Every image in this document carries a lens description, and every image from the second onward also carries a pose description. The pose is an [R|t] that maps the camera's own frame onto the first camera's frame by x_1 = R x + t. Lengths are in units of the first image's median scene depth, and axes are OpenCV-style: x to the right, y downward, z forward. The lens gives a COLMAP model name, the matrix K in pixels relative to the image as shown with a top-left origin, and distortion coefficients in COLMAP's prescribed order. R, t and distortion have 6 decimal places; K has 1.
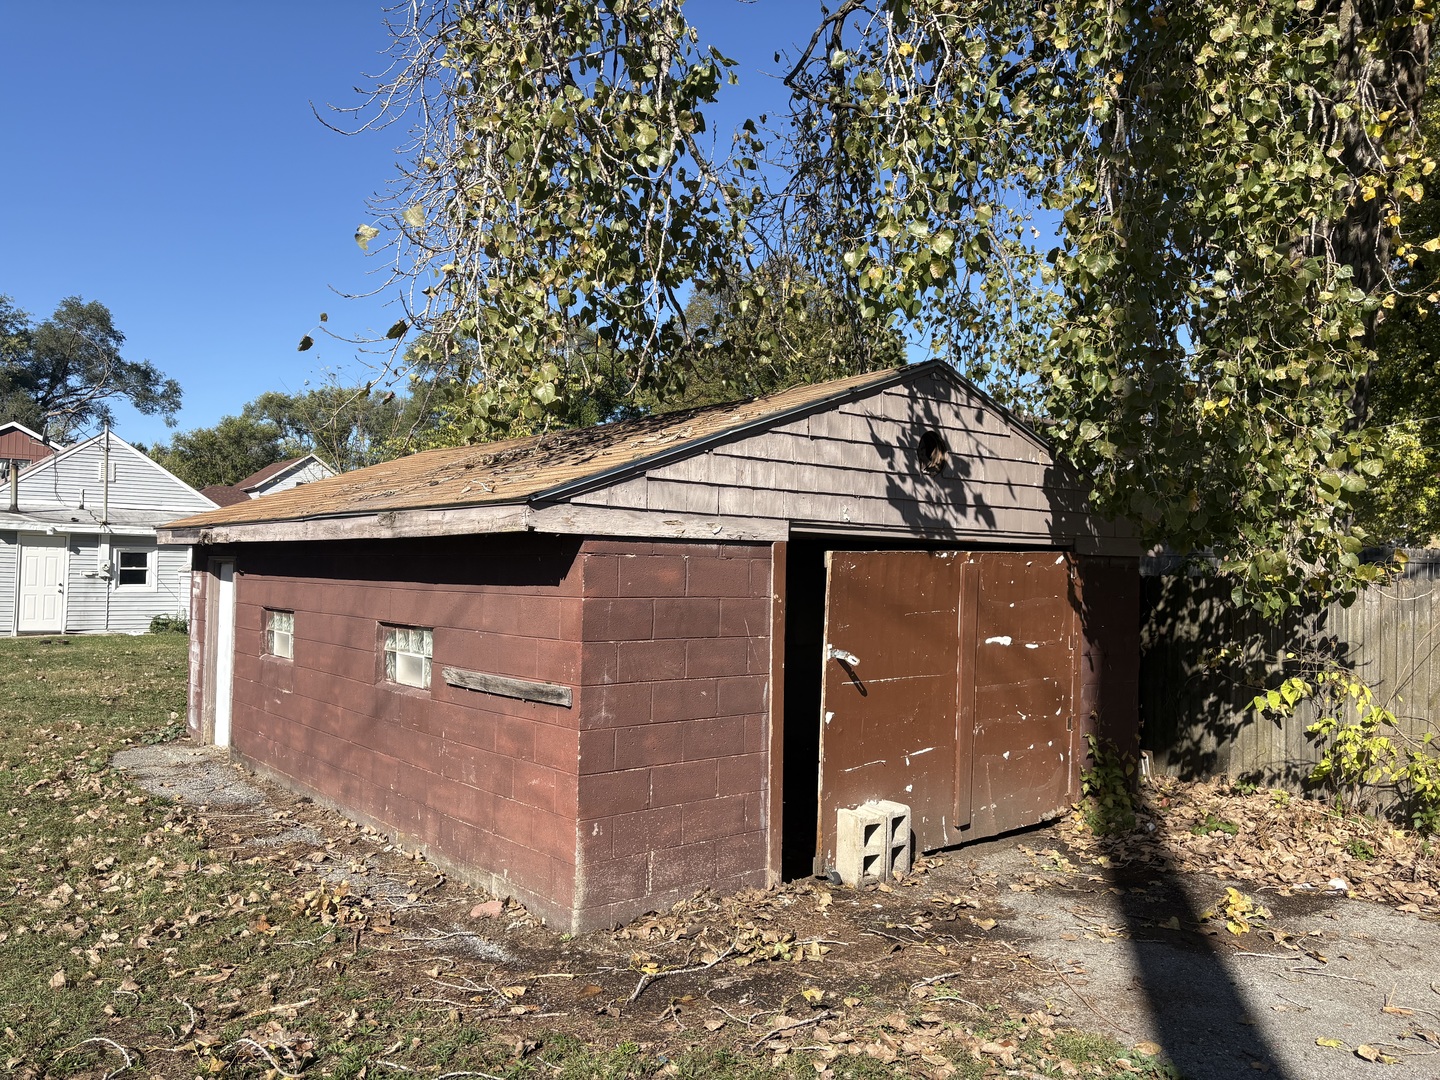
lens RADIAL K [[1065.1, 0, 720.0], [0, 1065.1, 540.0], [0, 0, 1]] dist [0.004126, 0.002656]
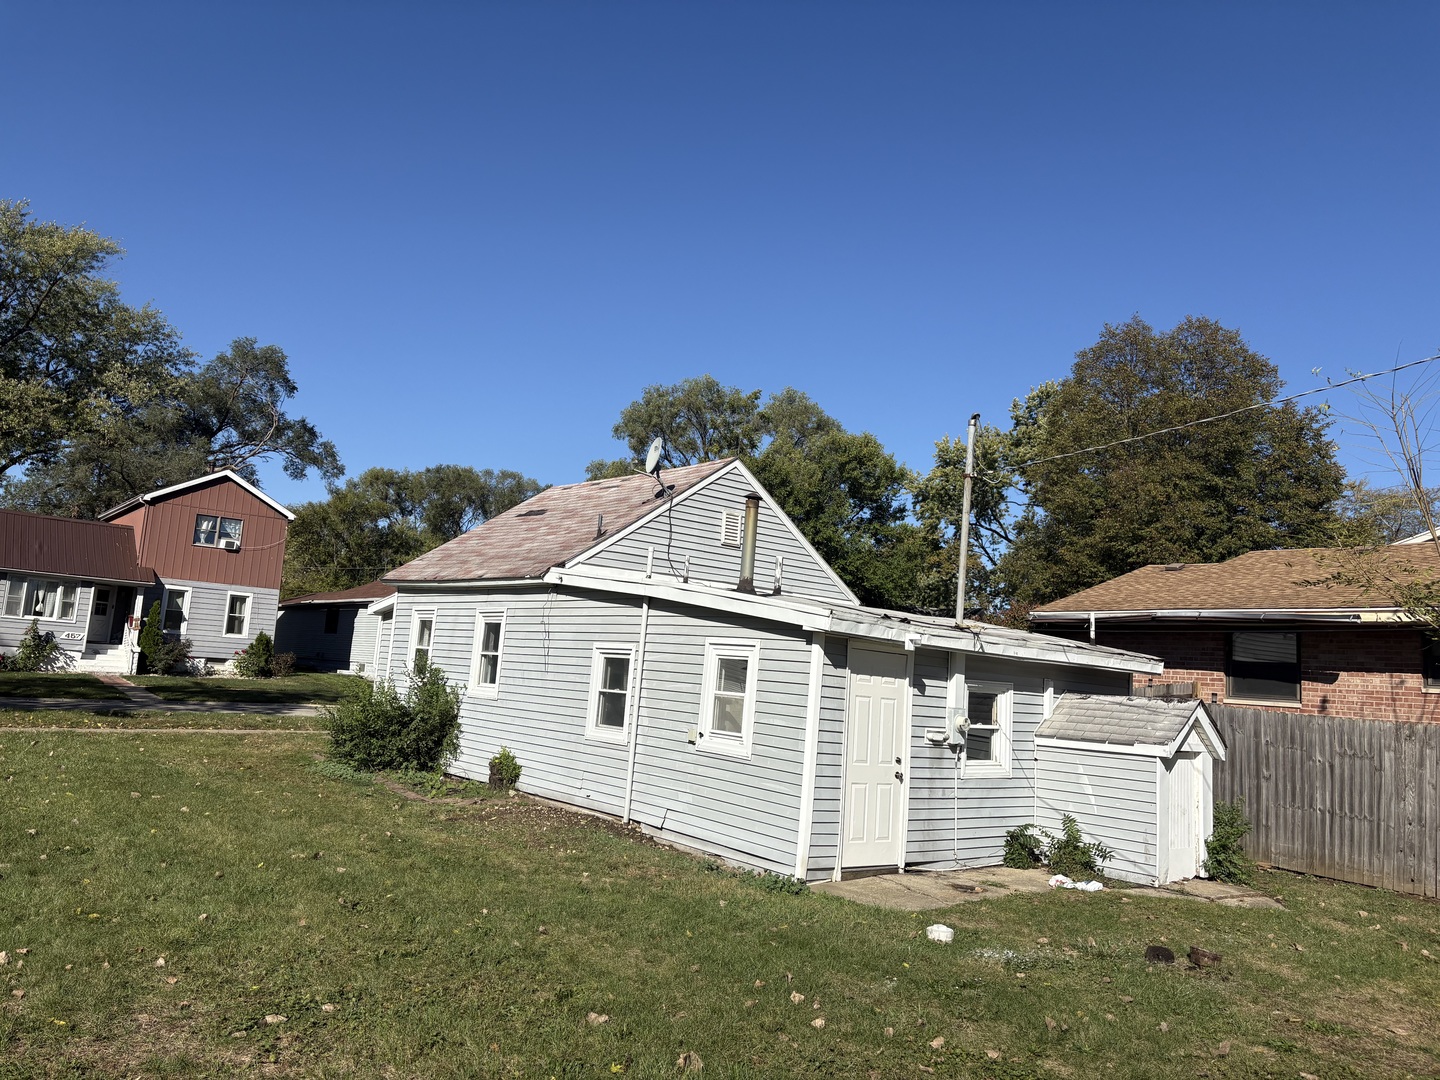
lens RADIAL K [[1065.1, 0, 720.0], [0, 1065.1, 540.0], [0, 0, 1]] dist [0.004126, 0.002656]
pose [[0.998369, 0.056111, -0.010553, -0.541951], [-0.056890, 0.993294, -0.100649, -0.001255], [0.004834, 0.101085, 0.994866, 0.420819]]
